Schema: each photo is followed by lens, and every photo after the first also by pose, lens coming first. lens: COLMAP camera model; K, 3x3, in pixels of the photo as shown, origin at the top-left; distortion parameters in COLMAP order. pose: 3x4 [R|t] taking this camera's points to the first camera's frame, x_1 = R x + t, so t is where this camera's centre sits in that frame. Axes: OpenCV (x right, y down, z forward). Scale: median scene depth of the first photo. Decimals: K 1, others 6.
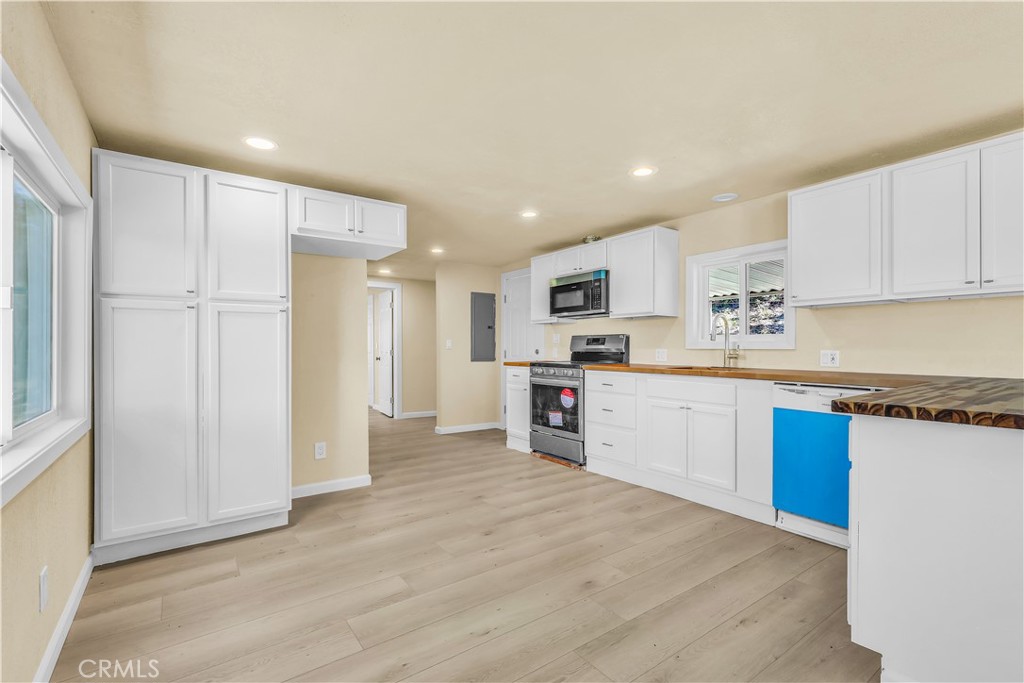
lens RADIAL K [[467.7, 0, 505.6], [0, 467.7, 345.4], [0, 0, 1]] dist [0.002361, 0.000276]
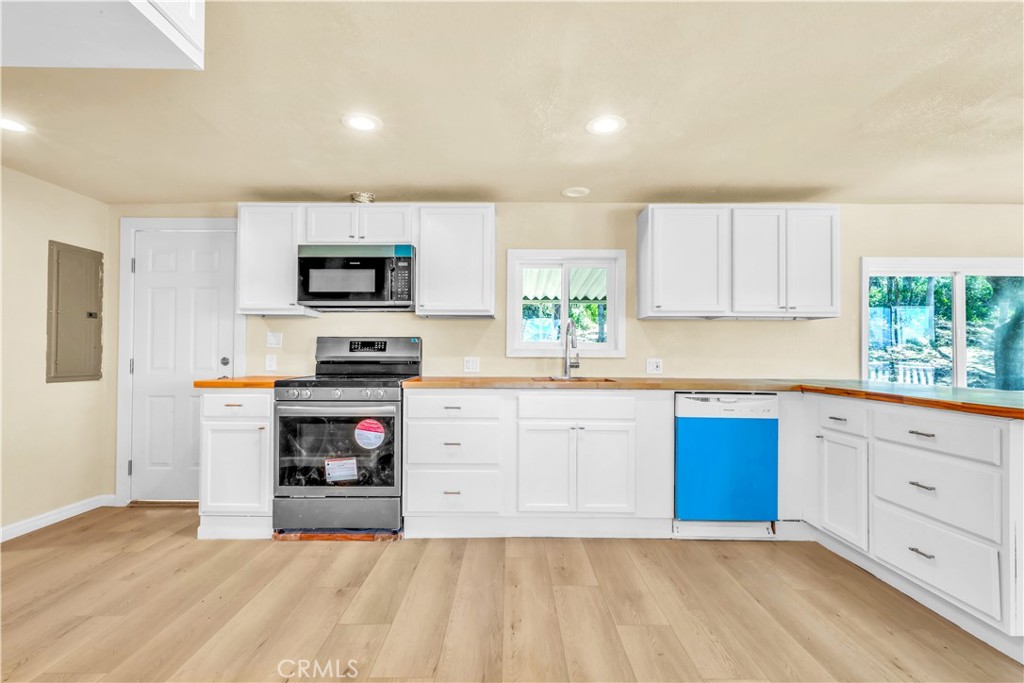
lens RADIAL K [[467.7, 0, 510.8], [0, 467.7, 345.6], [0, 0, 1]] dist [0.002361, 0.000276]
pose [[0.573061, 0.015404, 0.819368, -0.281020], [-0.007851, 0.999881, -0.013306, -0.001811], [-0.819475, 0.001193, 0.573114, 0.465288]]
